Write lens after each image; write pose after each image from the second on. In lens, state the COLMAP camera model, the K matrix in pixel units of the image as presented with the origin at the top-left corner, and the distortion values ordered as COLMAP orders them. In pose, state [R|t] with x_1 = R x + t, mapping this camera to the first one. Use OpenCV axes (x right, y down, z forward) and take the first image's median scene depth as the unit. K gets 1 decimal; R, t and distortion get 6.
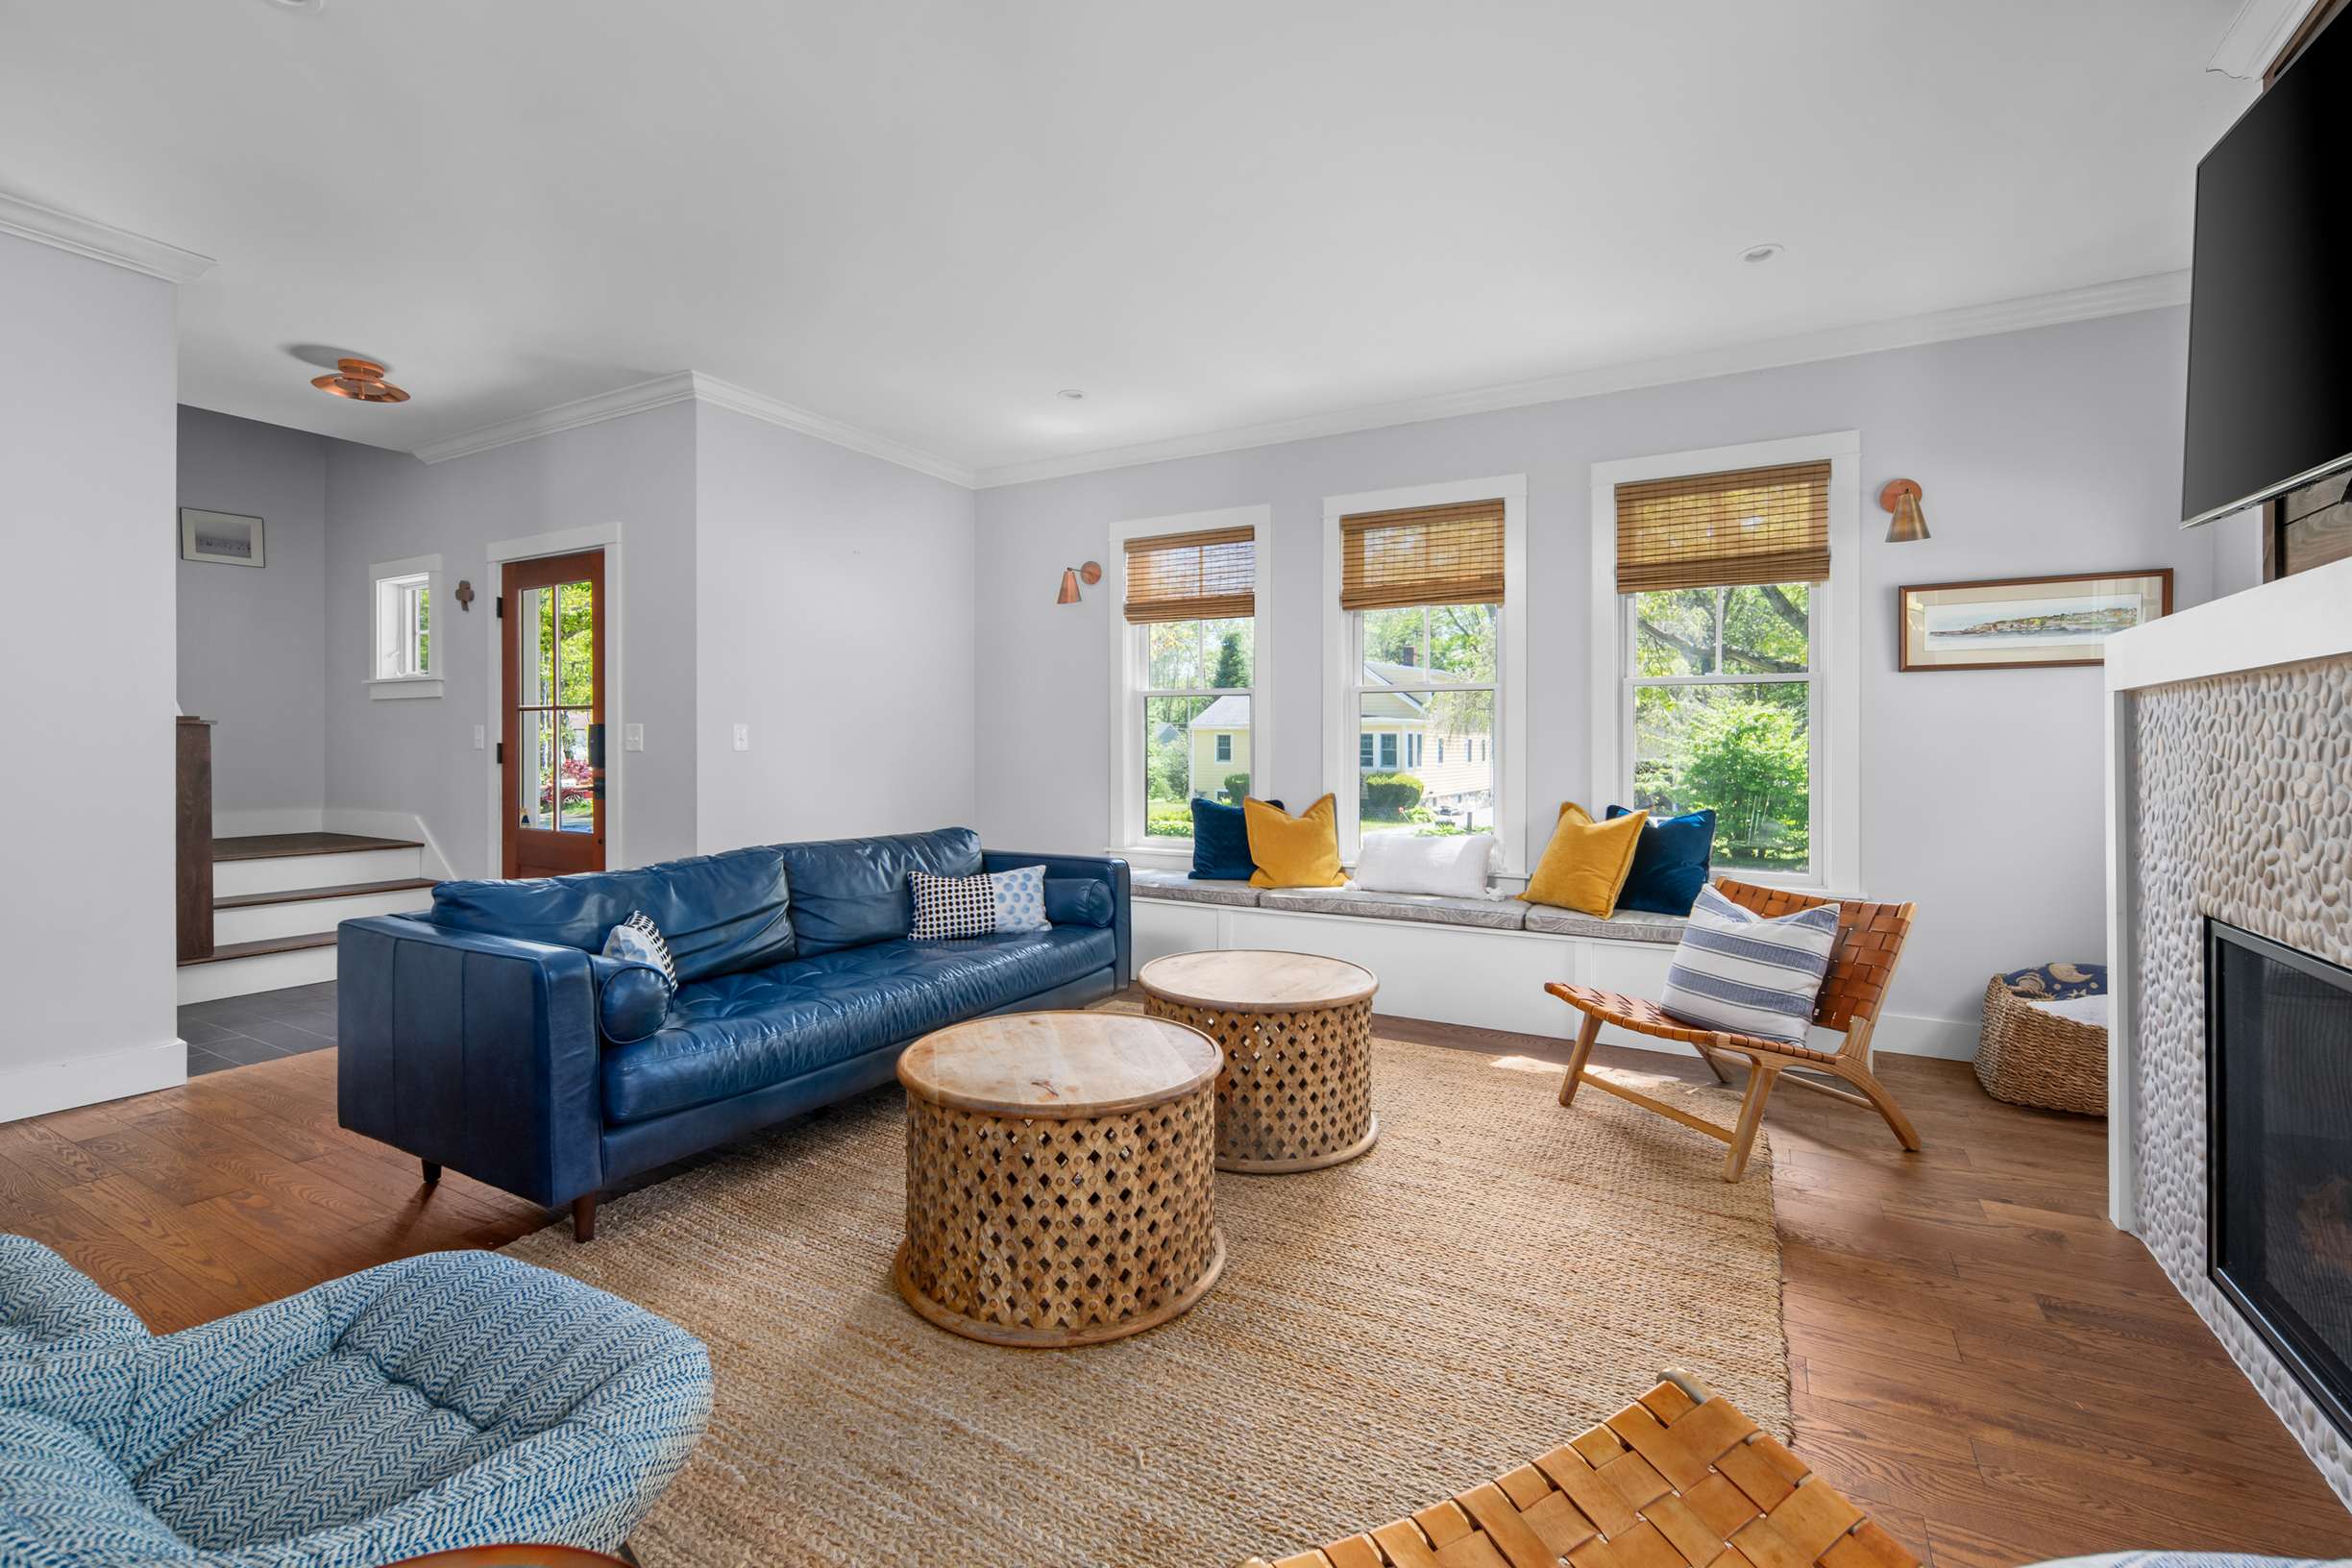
lens RADIAL K [[1035.6, 0, 1173.9], [0, 1035.6, 743.0], [0, 0, 1]] dist [0.001369, 0.000120]
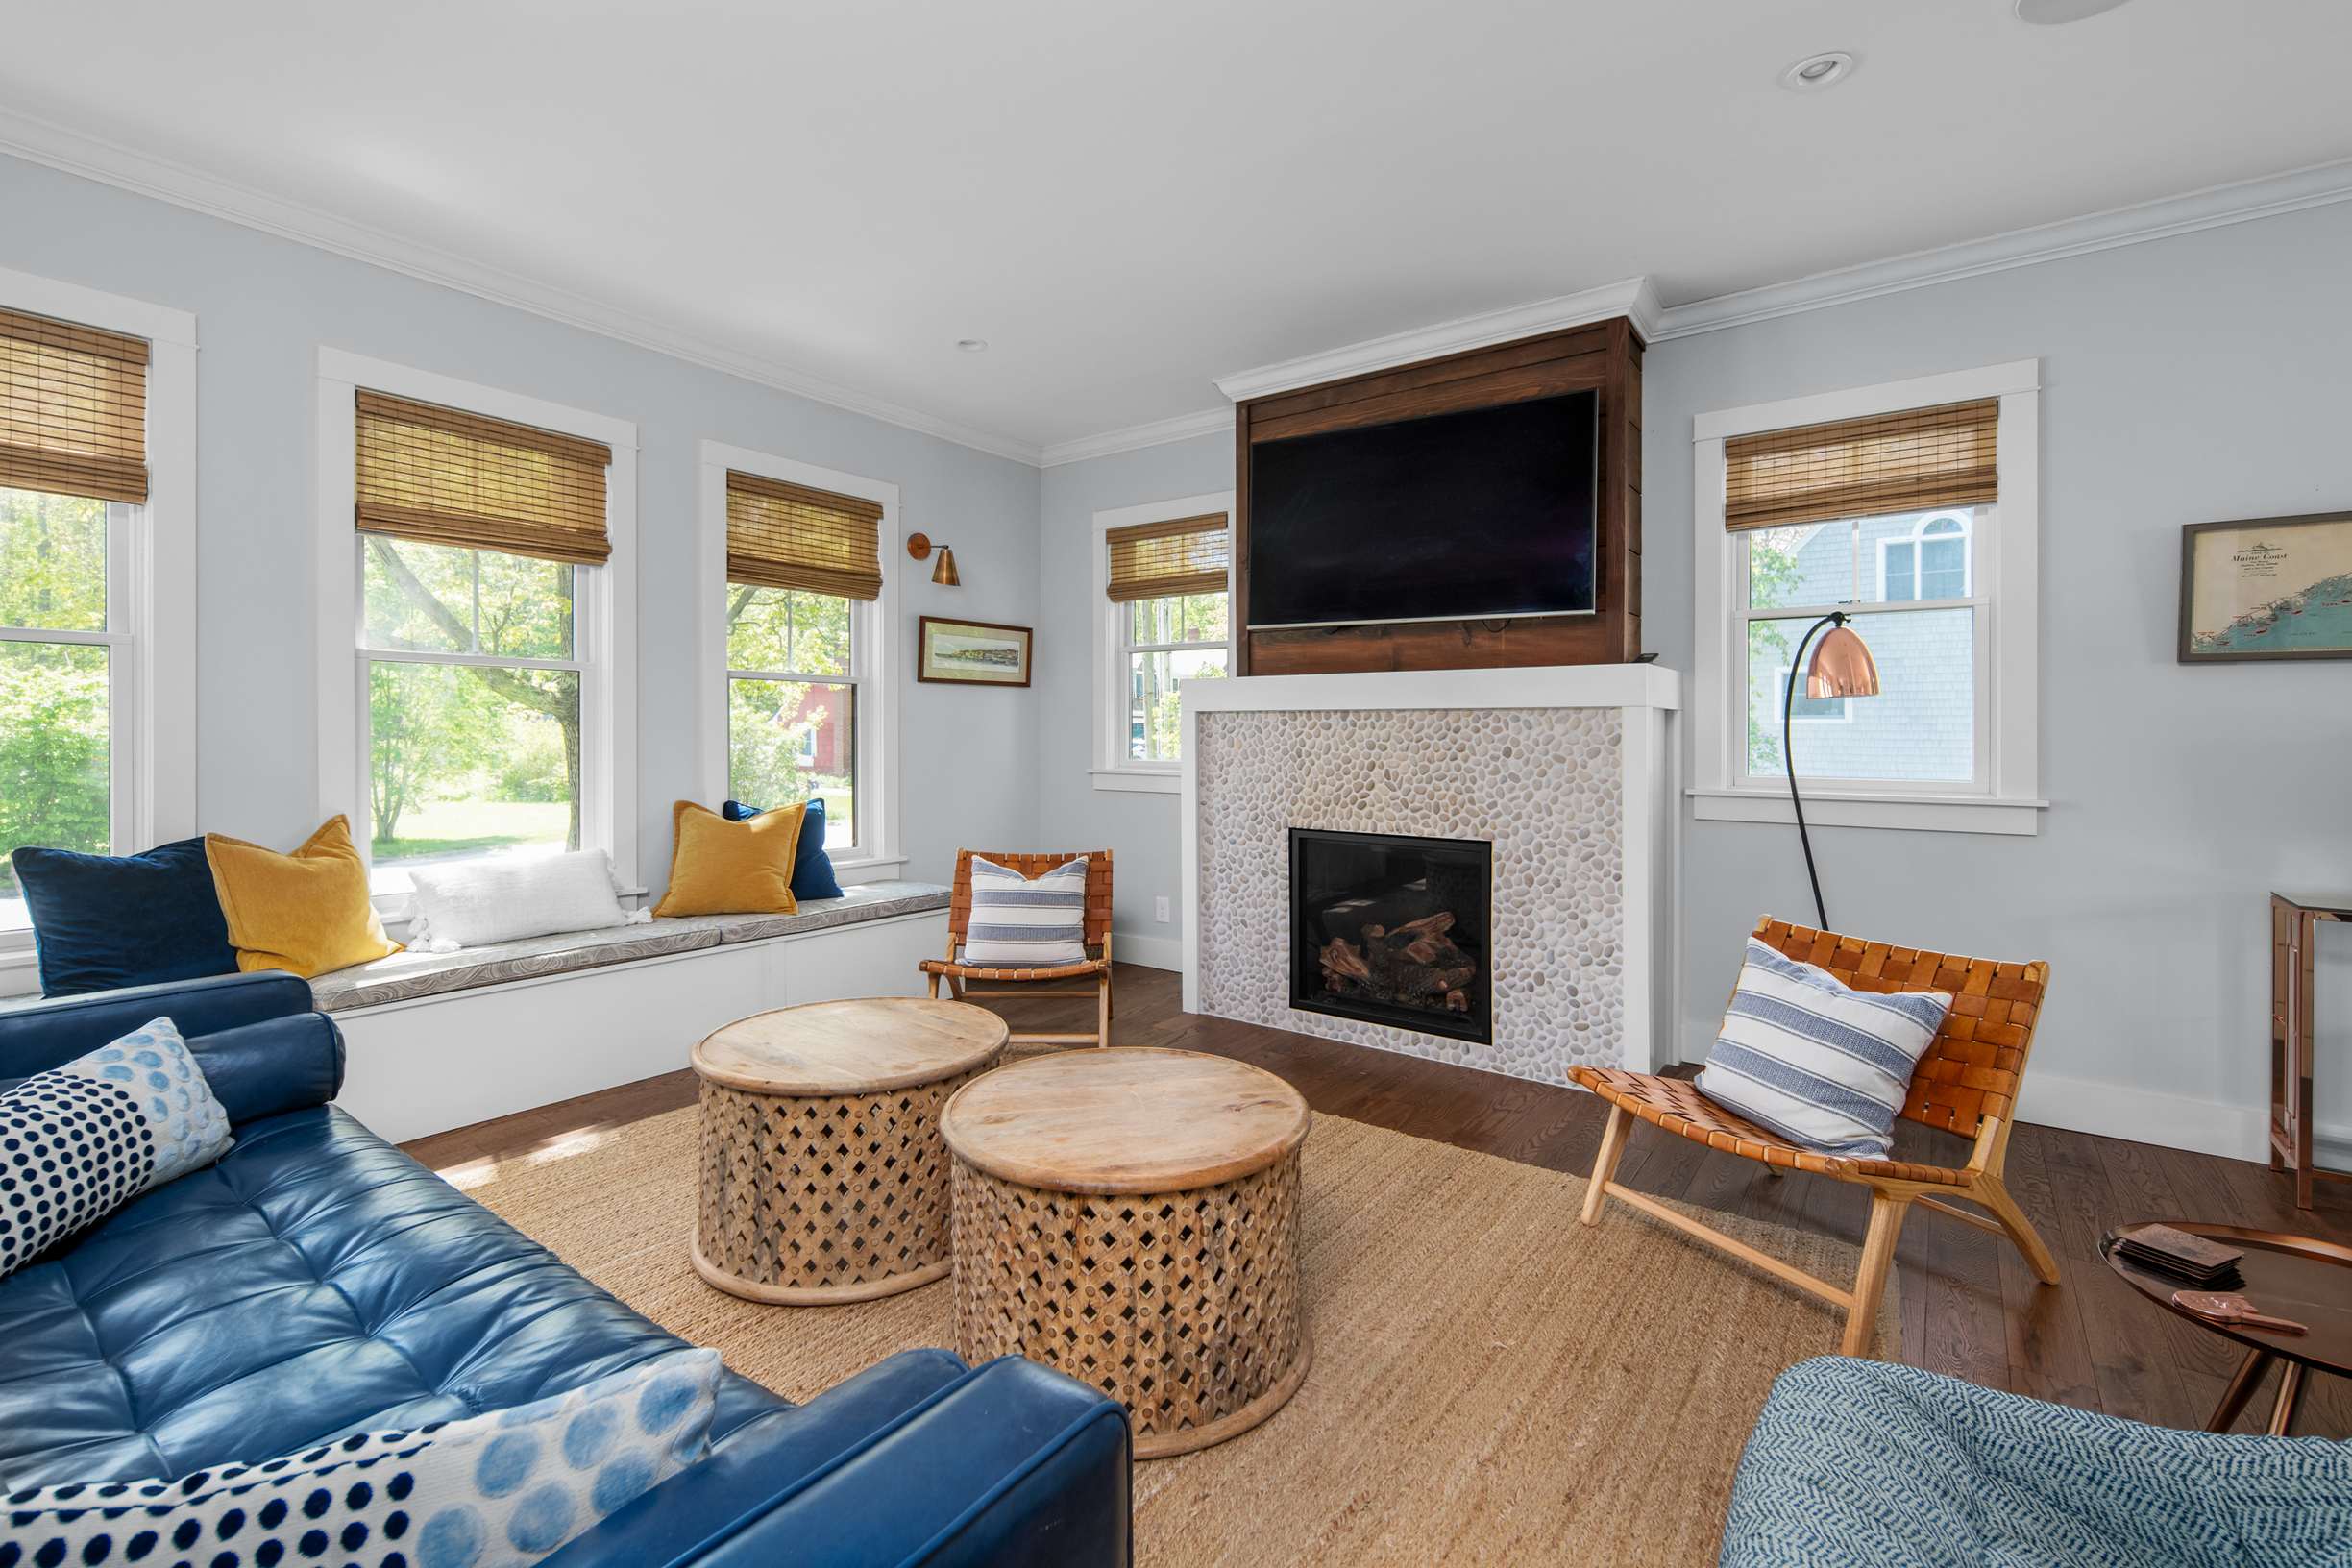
lens RADIAL K [[1035.6, 0, 1173.9], [0, 1035.6, 743.0], [0, 0, 1]] dist [0.001369, 0.000120]
pose [[0.116636, -0.012342, 0.993098, -0.525724], [-0.009570, 0.999862, 0.013550, -0.012600], [-0.993129, -0.011084, 0.116502, 0.513699]]
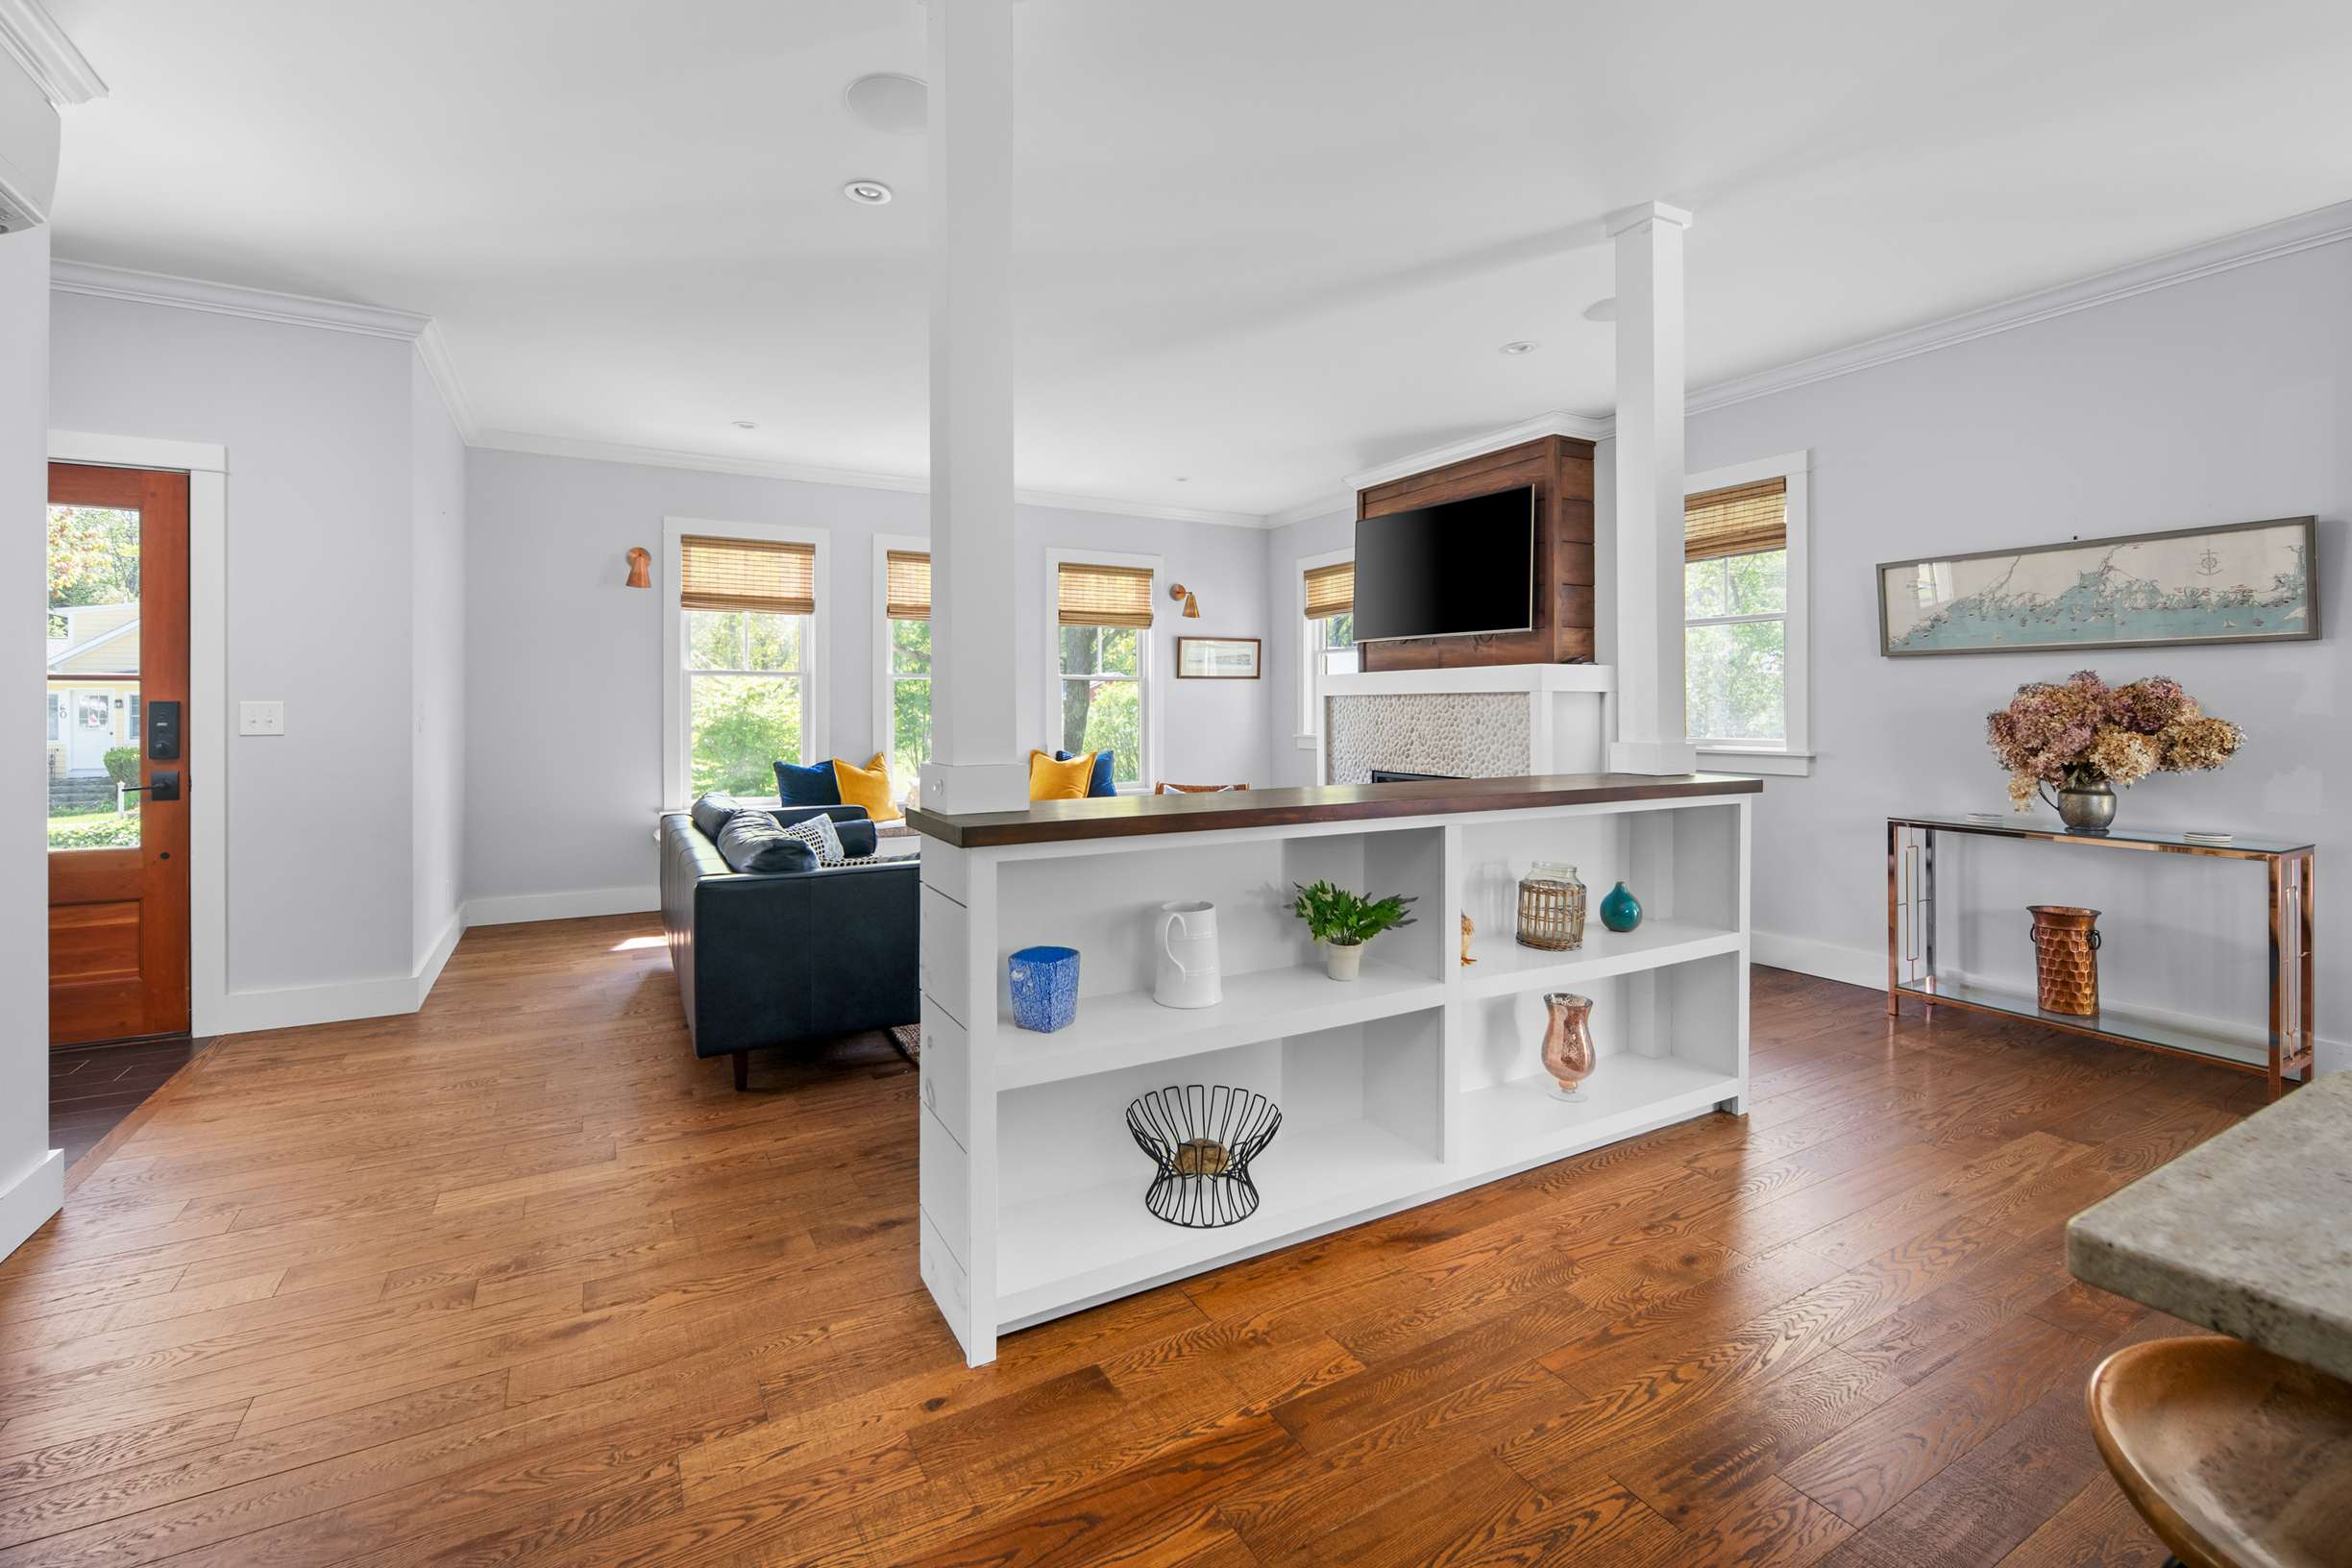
lens RADIAL K [[1035.6, 0, 1173.9], [0, 1035.6, 743.0], [0, 0, 1]] dist [0.001369, 0.000120]
pose [[0.506051, -0.033340, 0.861859, -1.021879], [0.001142, 0.999278, 0.037984, -0.019159], [-0.862503, -0.018237, 0.505724, -0.024893]]
